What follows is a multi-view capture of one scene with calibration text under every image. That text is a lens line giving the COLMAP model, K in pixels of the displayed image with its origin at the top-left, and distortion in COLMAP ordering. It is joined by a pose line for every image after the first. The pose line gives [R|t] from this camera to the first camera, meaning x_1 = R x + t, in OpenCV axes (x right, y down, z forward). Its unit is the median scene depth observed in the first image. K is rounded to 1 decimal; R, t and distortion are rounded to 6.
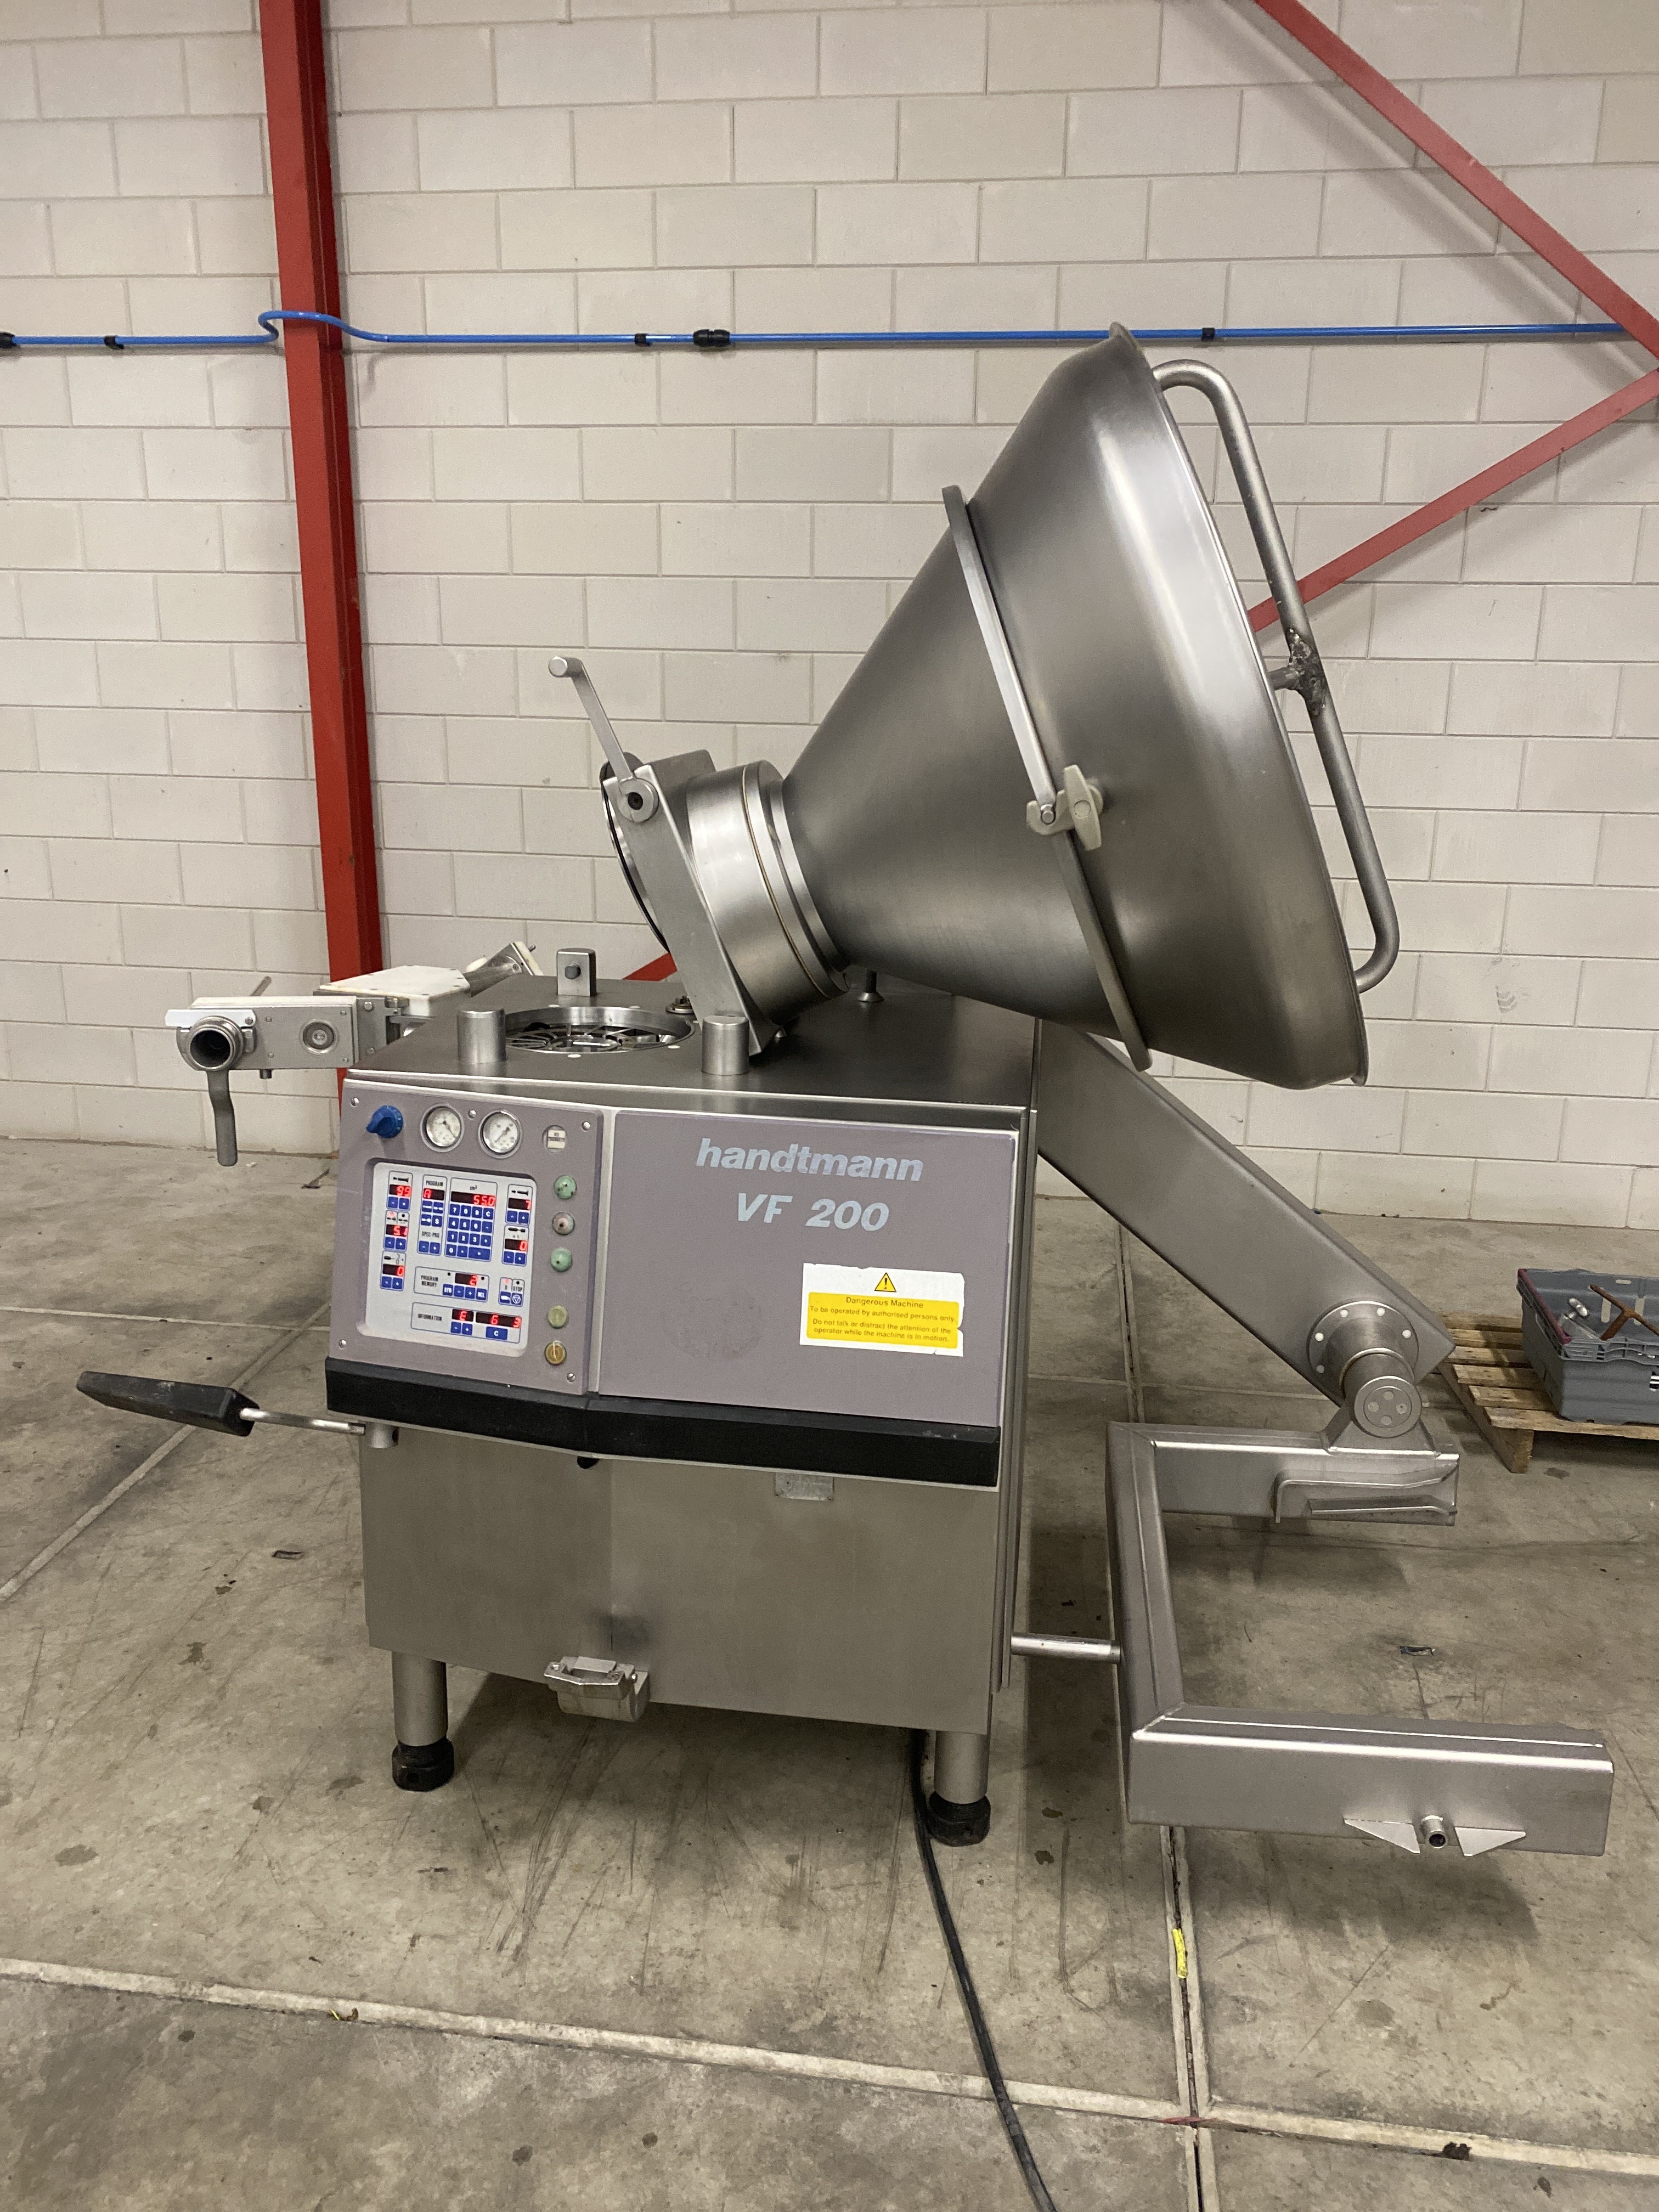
lens RADIAL K [[1706.2, 0, 836.7], [0, 1706.2, 1105.1], [0, 0, 1]] dist [0.024874, -0.019368]
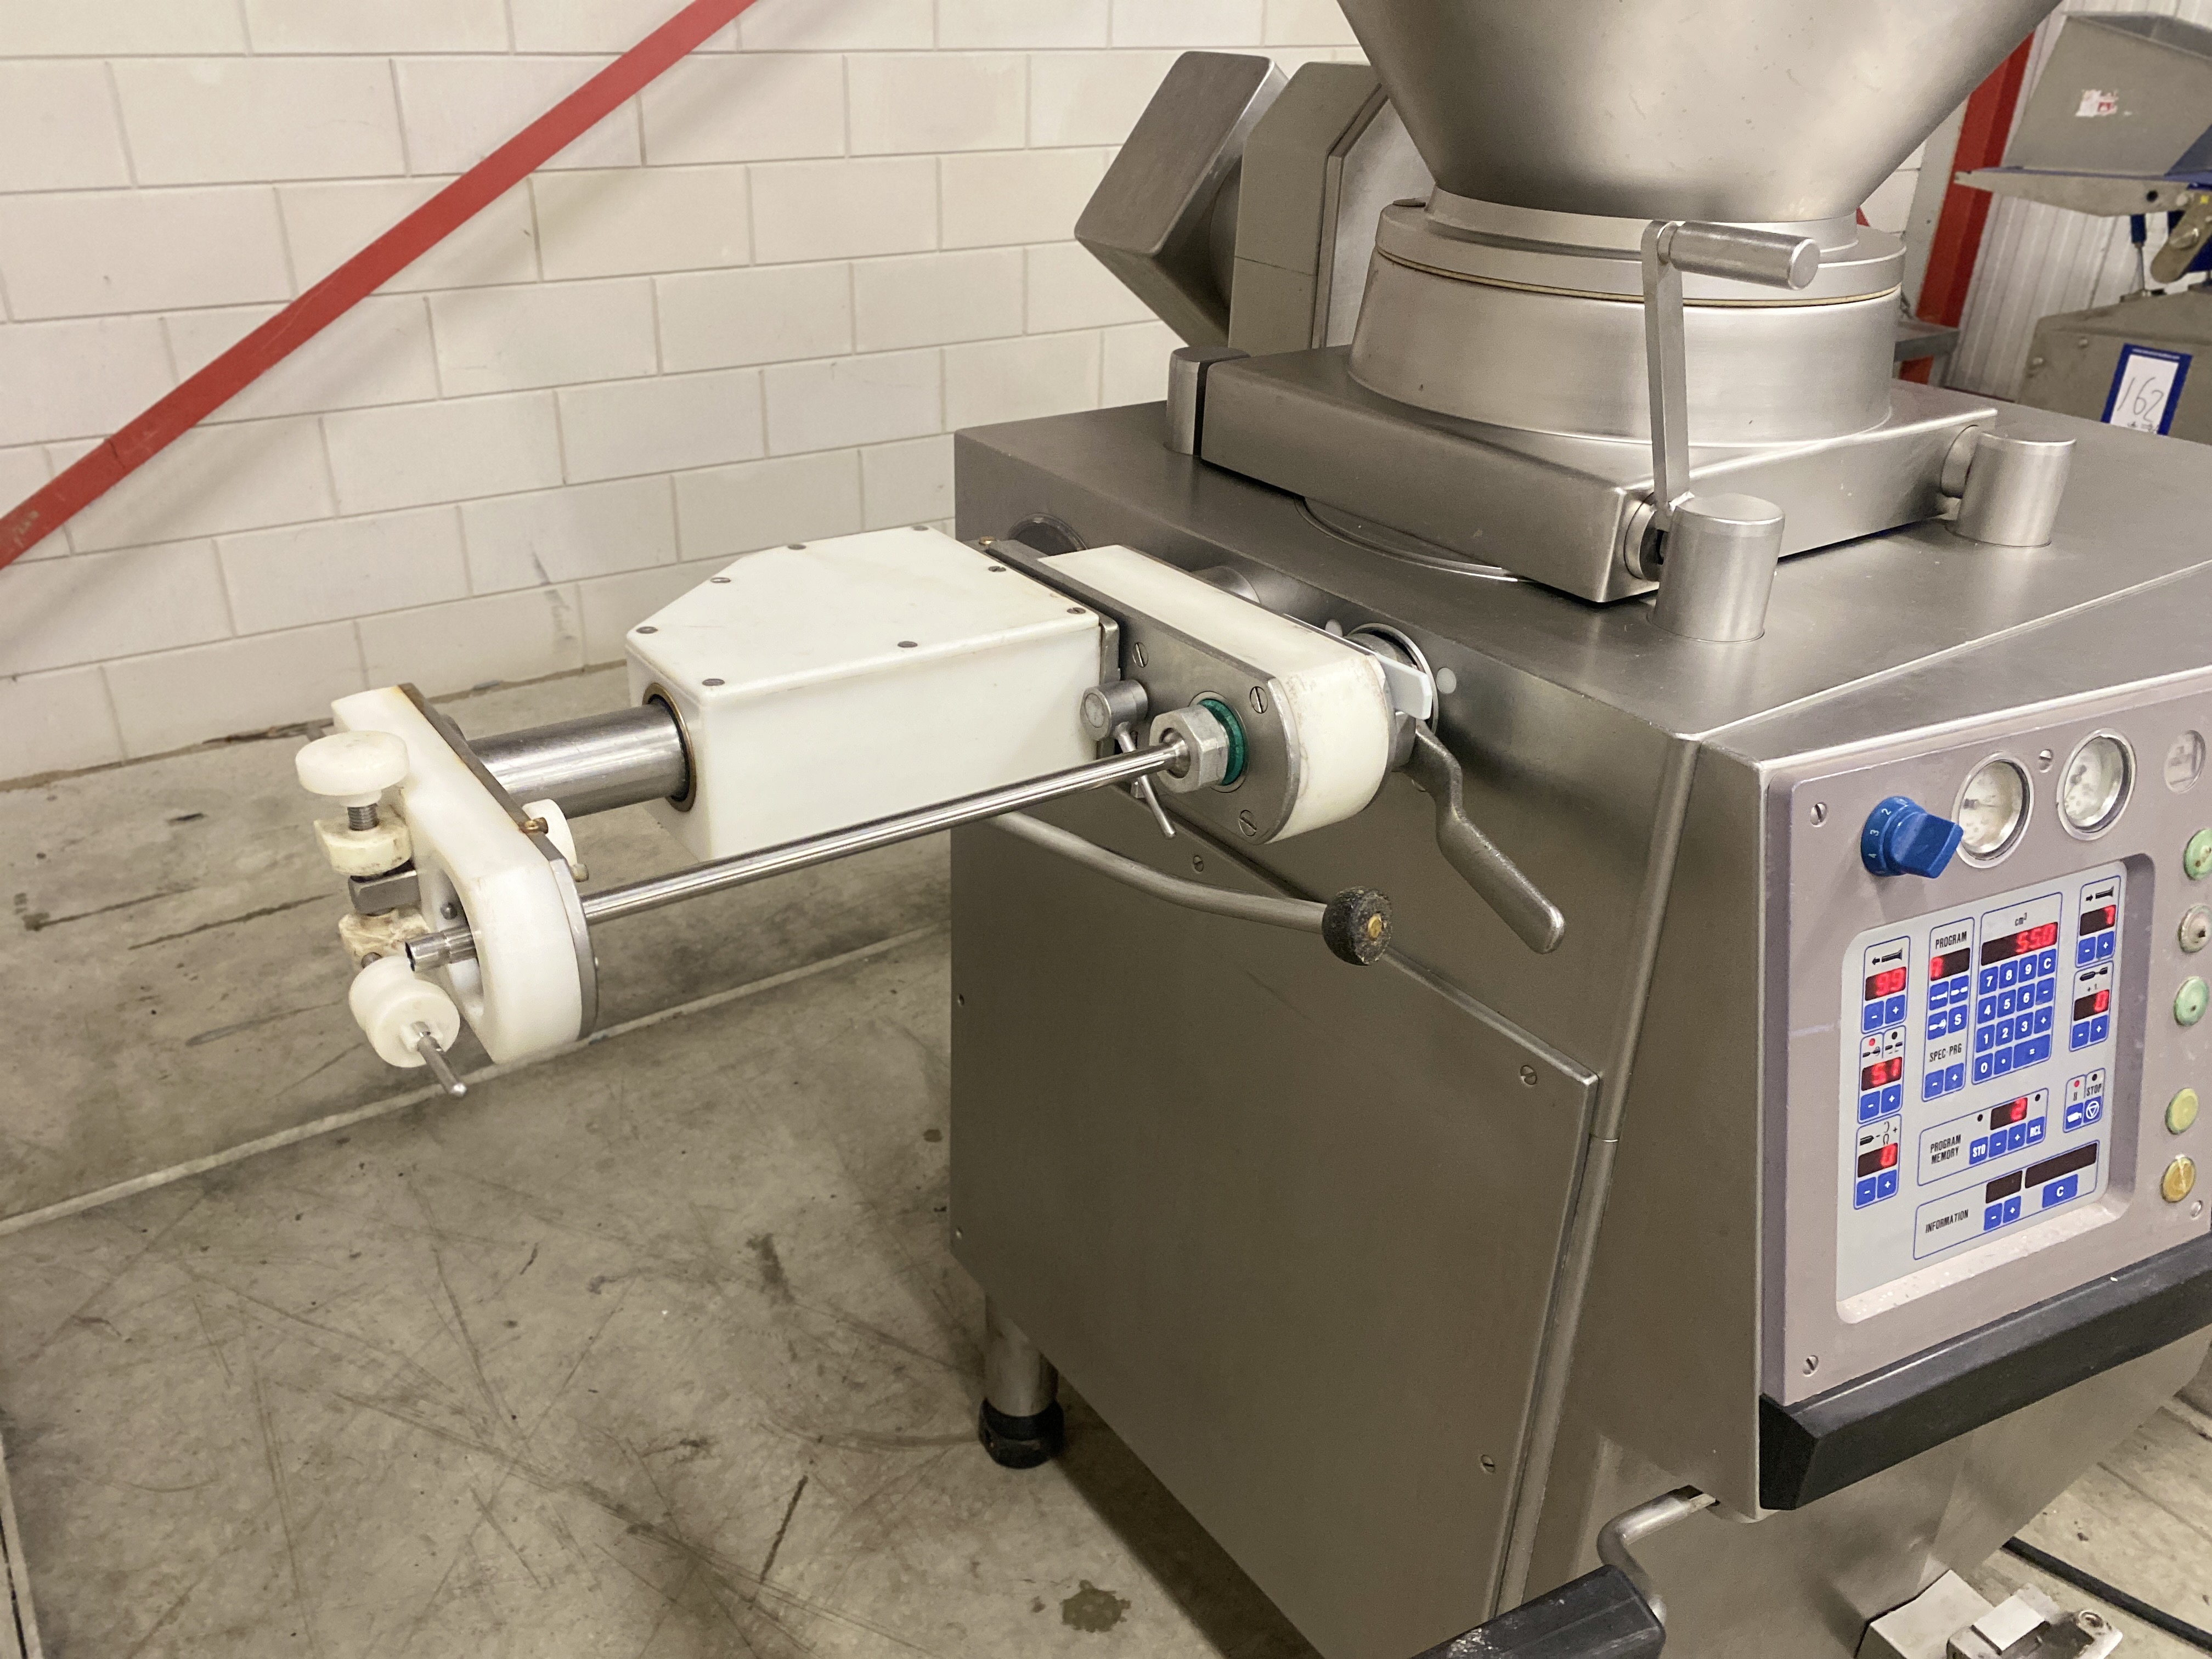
lens RADIAL K [[1706.2, 0, 1102.3], [0, 1706.2, 820.1], [0, 0, 1]] dist [0.024874, -0.019368]
pose [[0.730578, -0.308756, 0.609037, -0.630193], [0.161211, 0.944709, 0.285544, -0.136471], [-0.663526, -0.110429, 0.739958, 0.811808]]
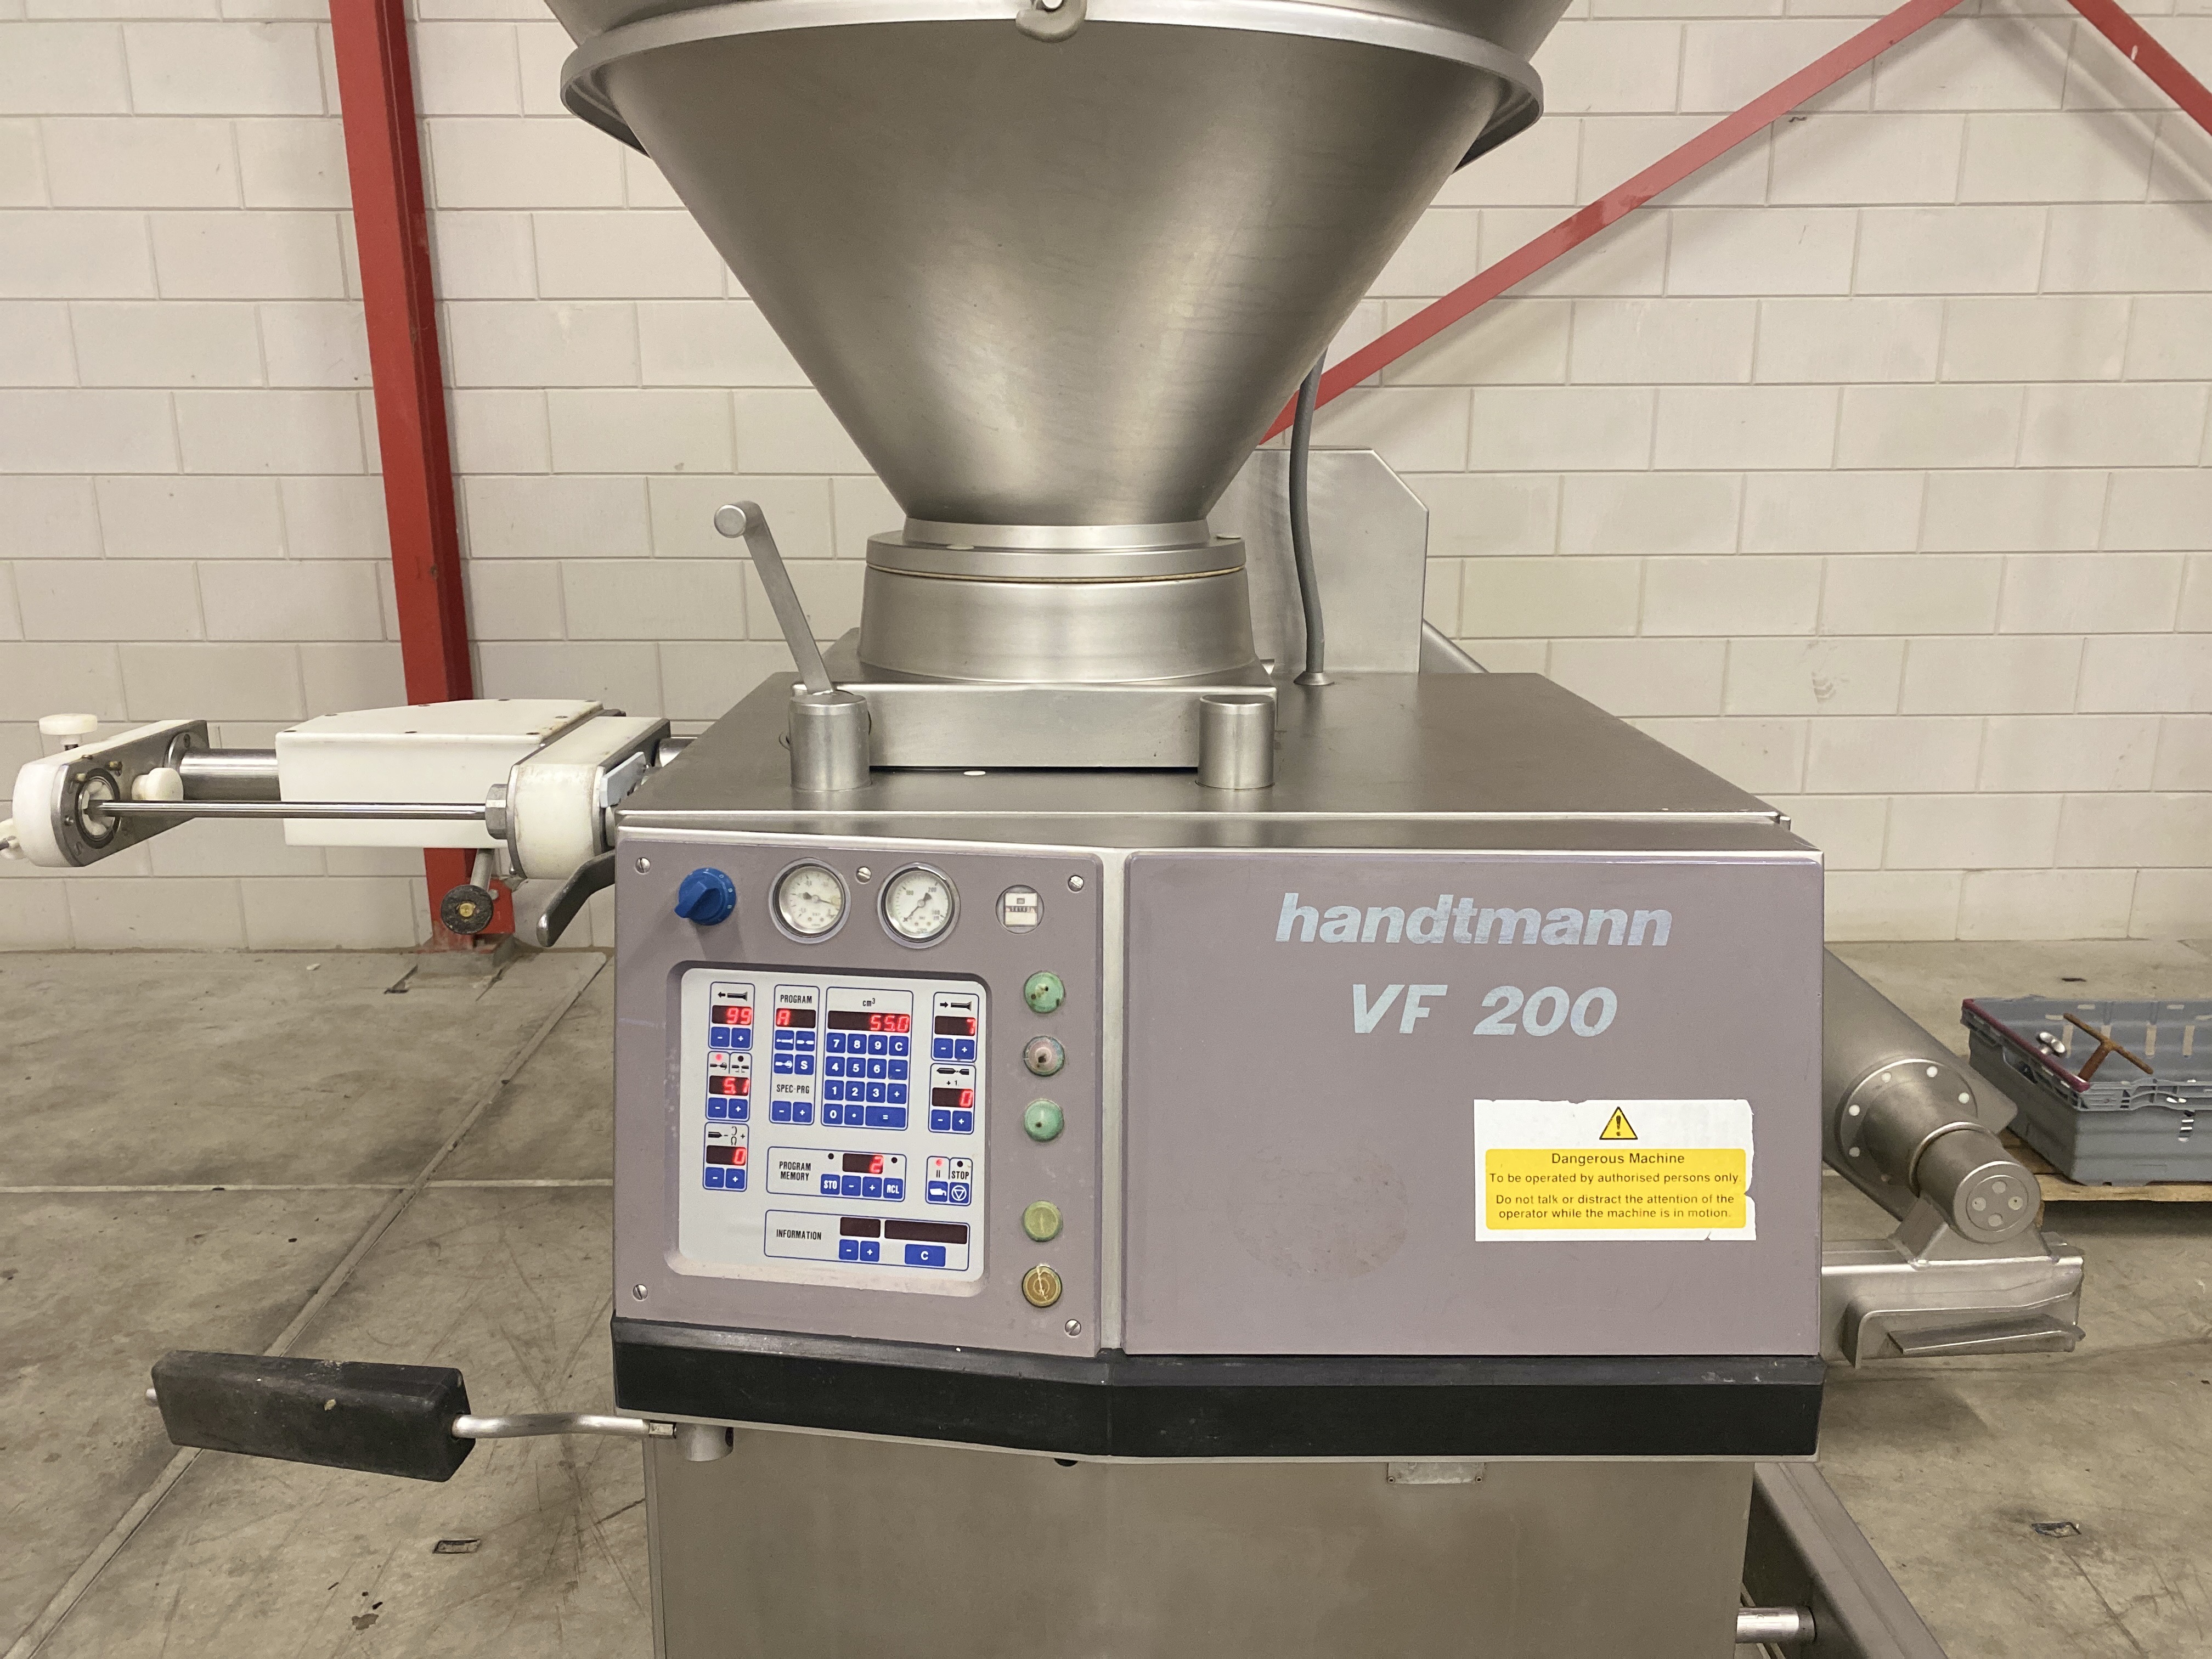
lens RADIAL K [[1706.2, 0, 1118.2], [0, 1706.2, 826.5], [0, 0, 1]] dist [0.024874, -0.019368]
pose [[0.988820, -0.052052, 0.139733, -0.201805], [0.054299, 0.998449, -0.012314, 0.000819], [-0.138875, 0.019763, 0.990113, 0.407806]]
